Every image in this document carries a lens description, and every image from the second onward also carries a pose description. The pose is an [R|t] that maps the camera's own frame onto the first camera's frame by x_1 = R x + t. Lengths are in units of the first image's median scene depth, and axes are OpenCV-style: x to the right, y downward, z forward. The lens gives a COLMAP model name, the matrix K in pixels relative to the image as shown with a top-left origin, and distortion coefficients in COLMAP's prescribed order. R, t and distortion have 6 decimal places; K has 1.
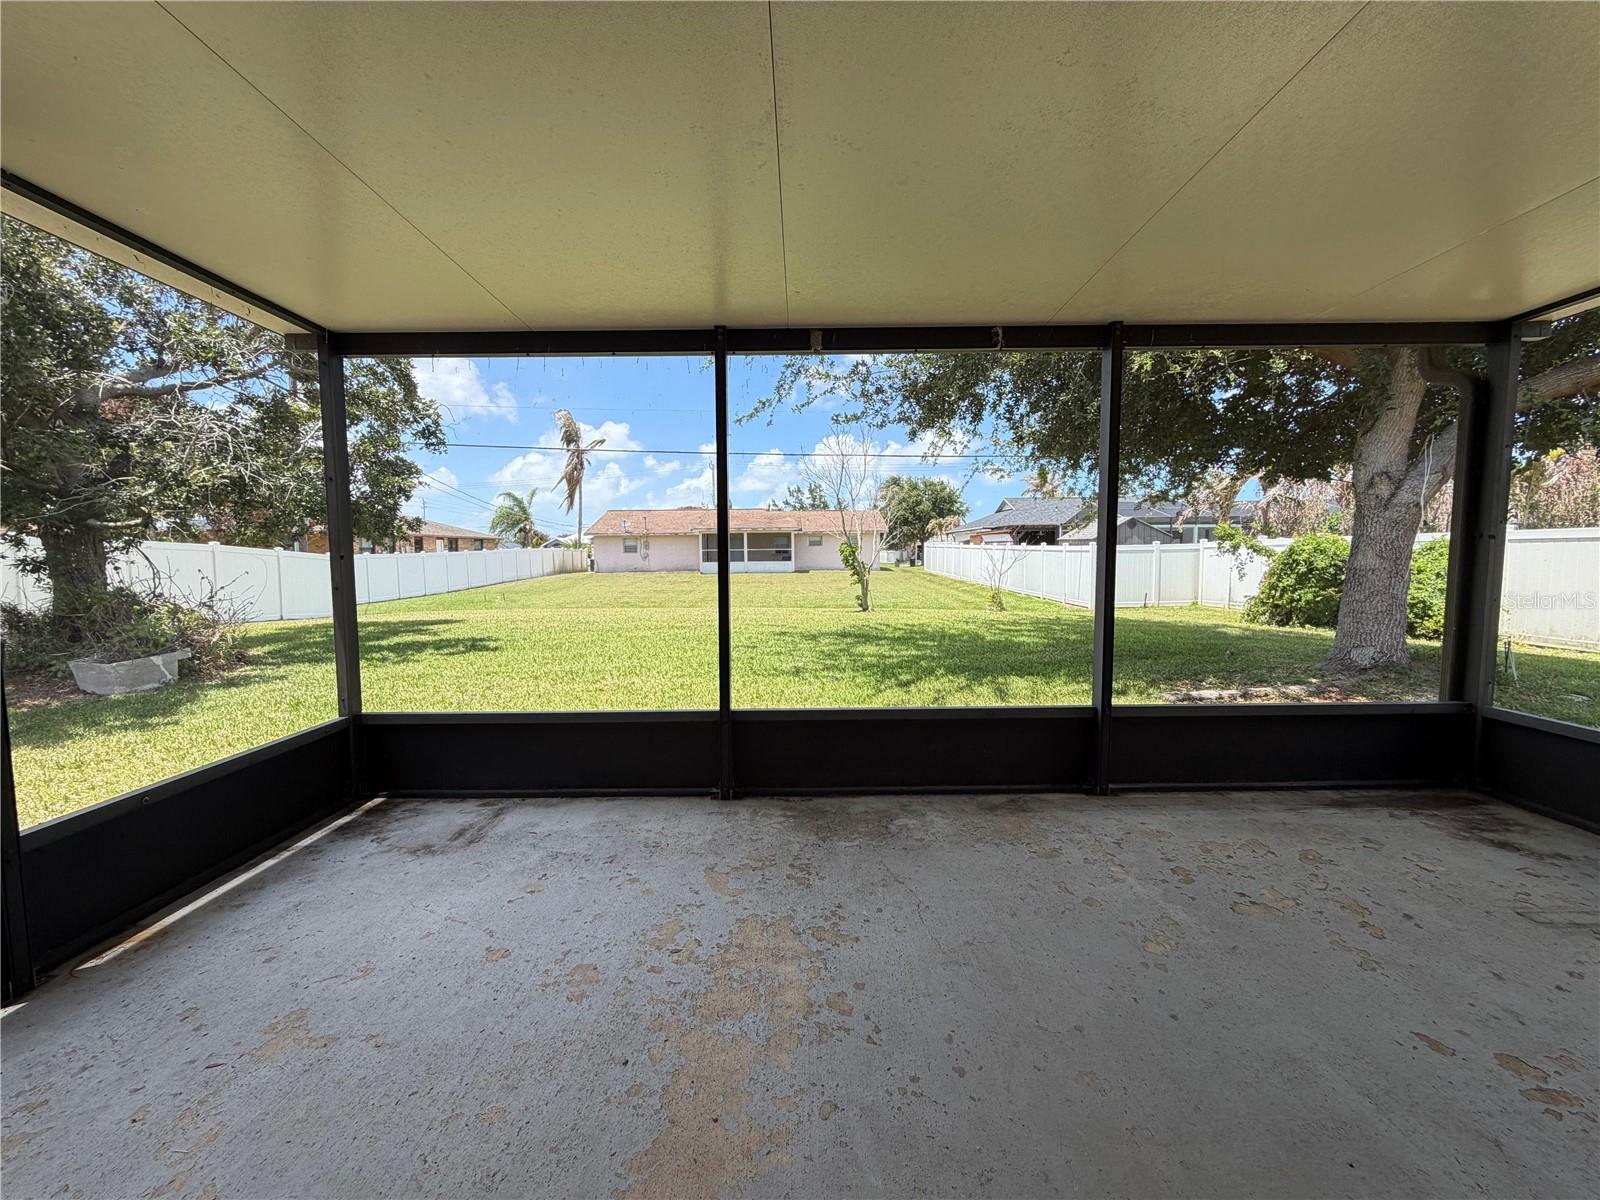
lens RADIAL K [[636.4, 0, 797.1], [0, 636.4, 599.2], [0, 0, 1]] dist [0.001384, -0.000170]
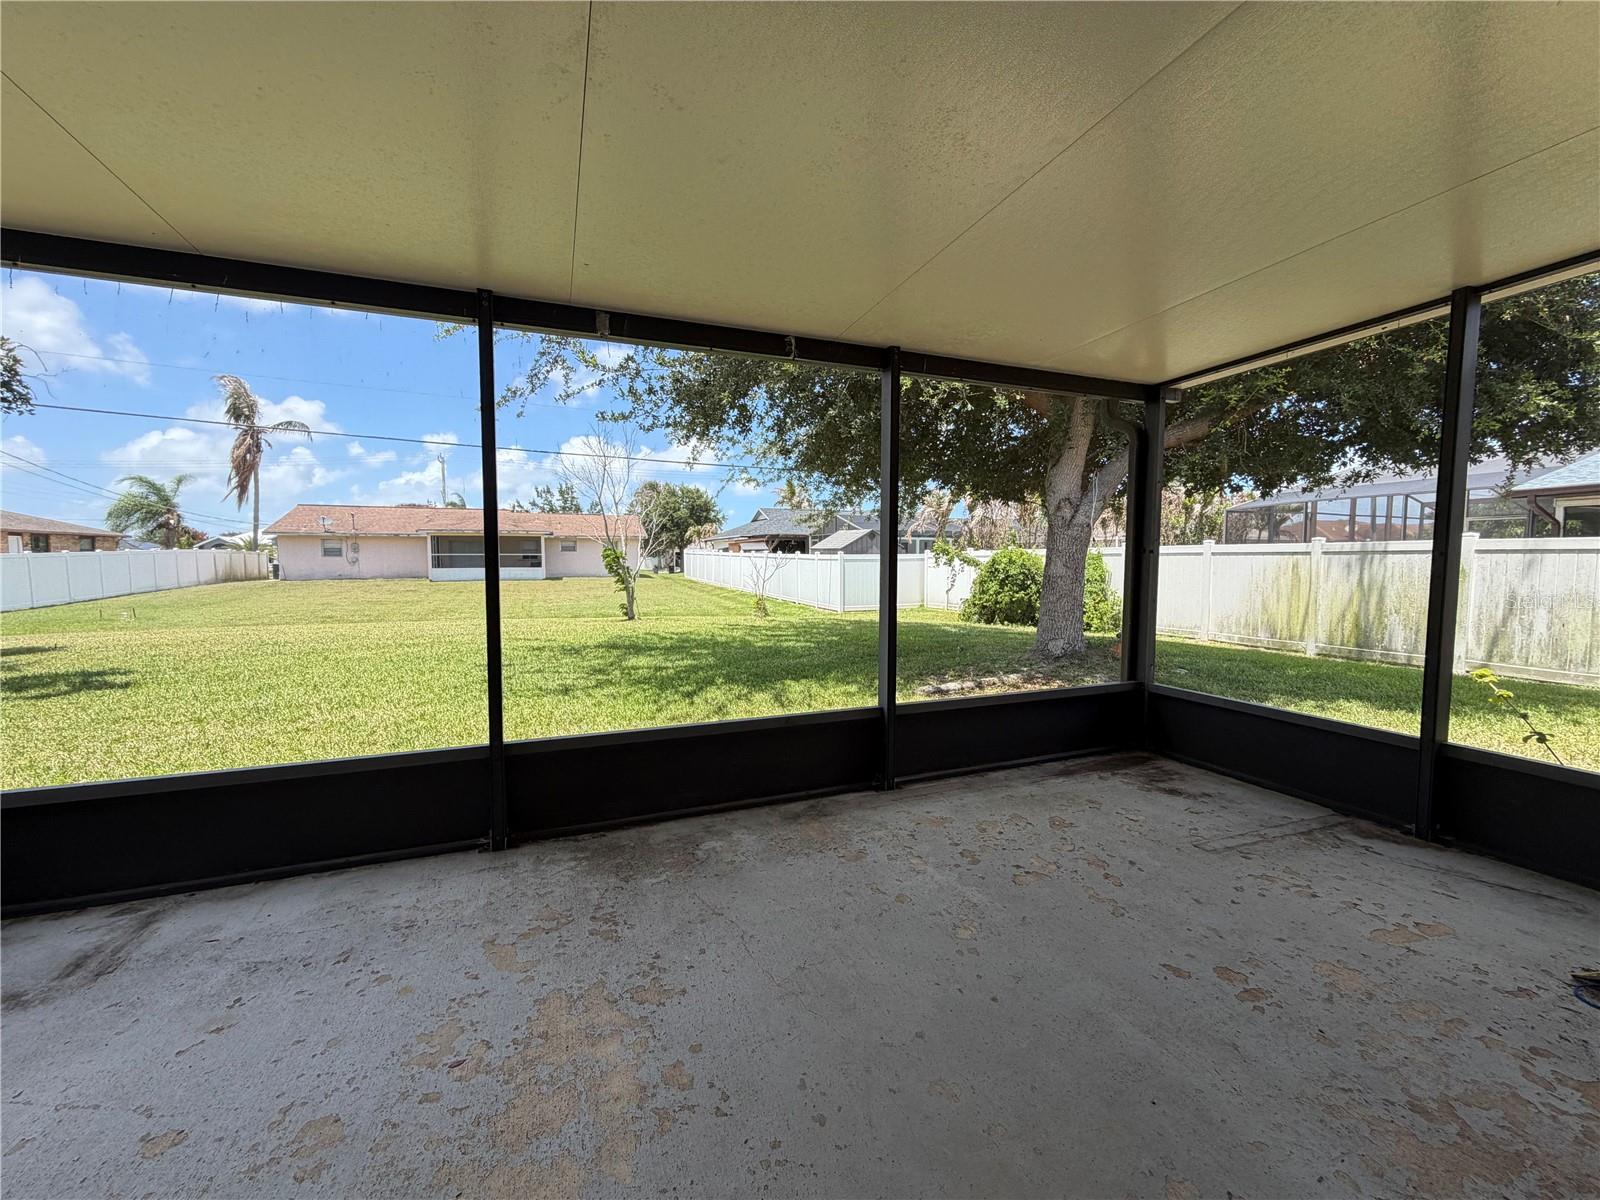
lens RADIAL K [[636.4, 0, 796.7], [0, 636.4, 598.3], [0, 0, 1]] dist [0.001384, -0.000170]
pose [[0.930132, -0.013365, 0.366981, -0.049360], [0.017862, 0.999801, -0.008858, -0.004528], [-0.366790, 0.014794, 0.930186, 0.064426]]
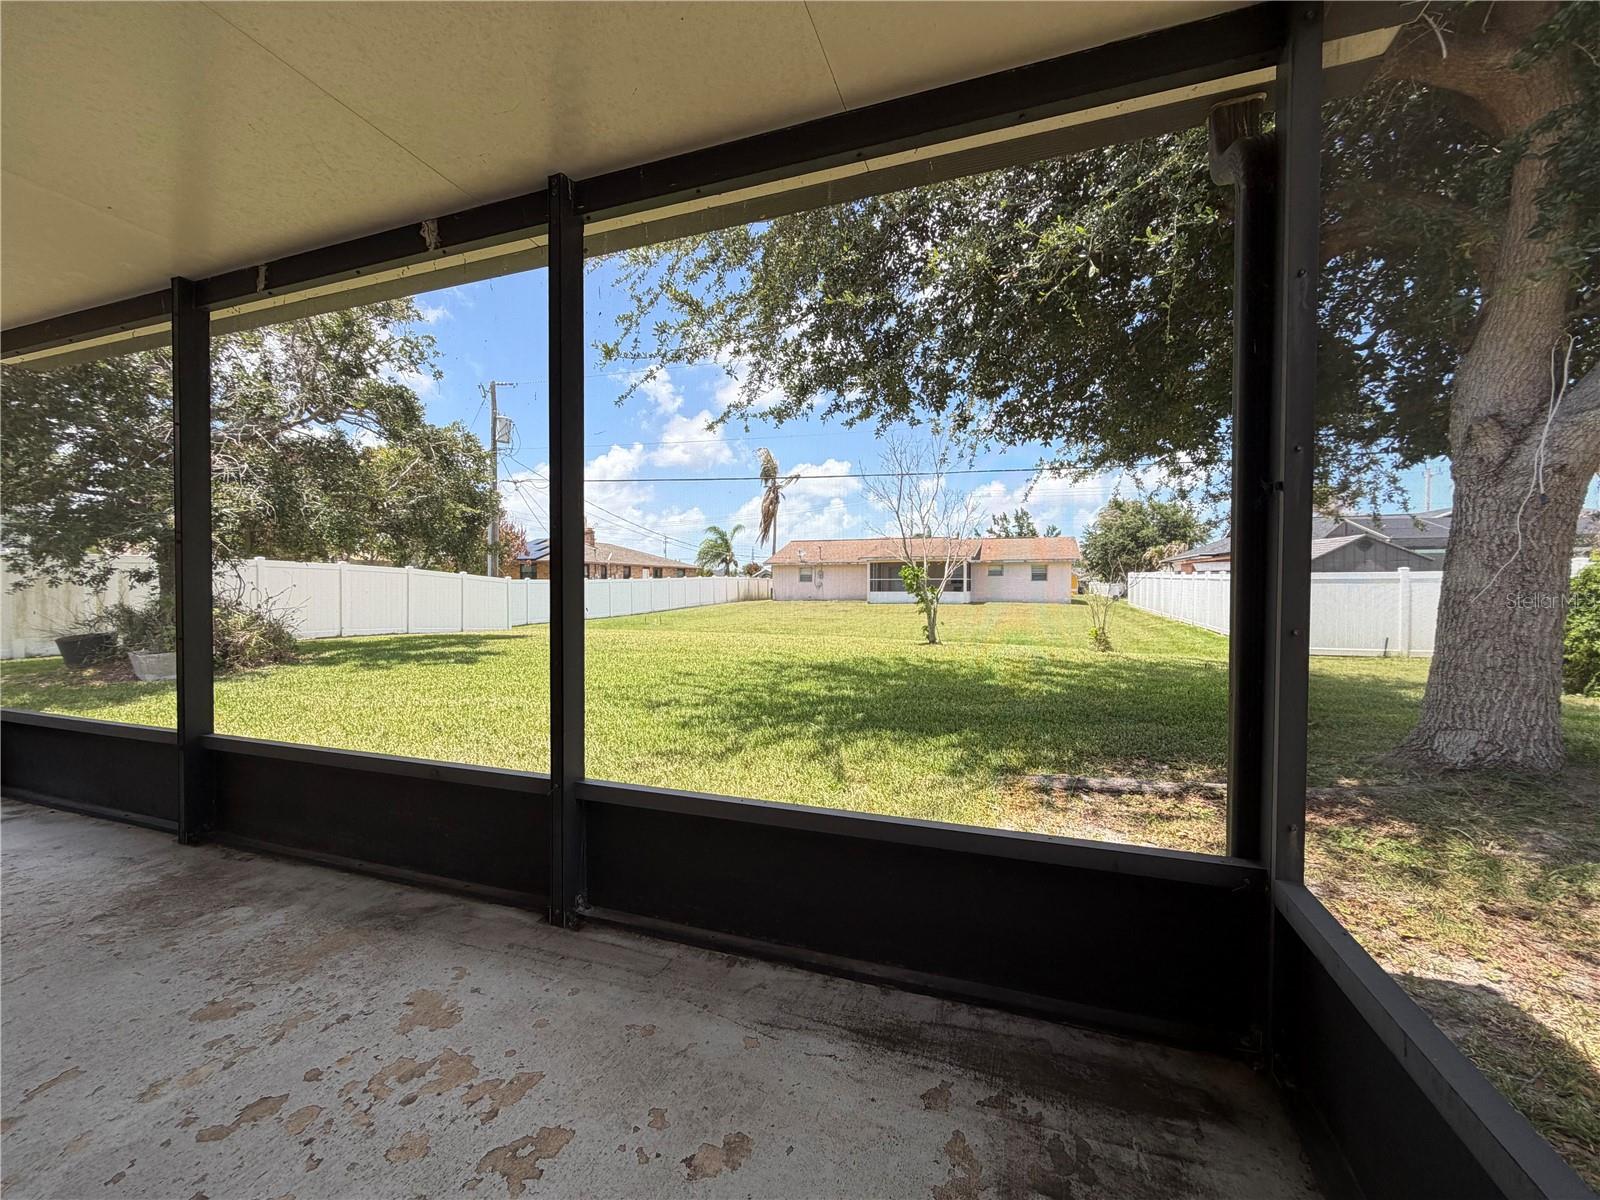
lens RADIAL K [[636.4, 0, 799.8], [0, 636.4, 592.3], [0, 0, 1]] dist [0.001384, -0.000170]
pose [[0.940839, 0.013092, -0.338602, 0.904483], [-0.033805, 0.997895, -0.055348, 0.009731], [0.337164, 0.063520, 0.939300, 0.471637]]
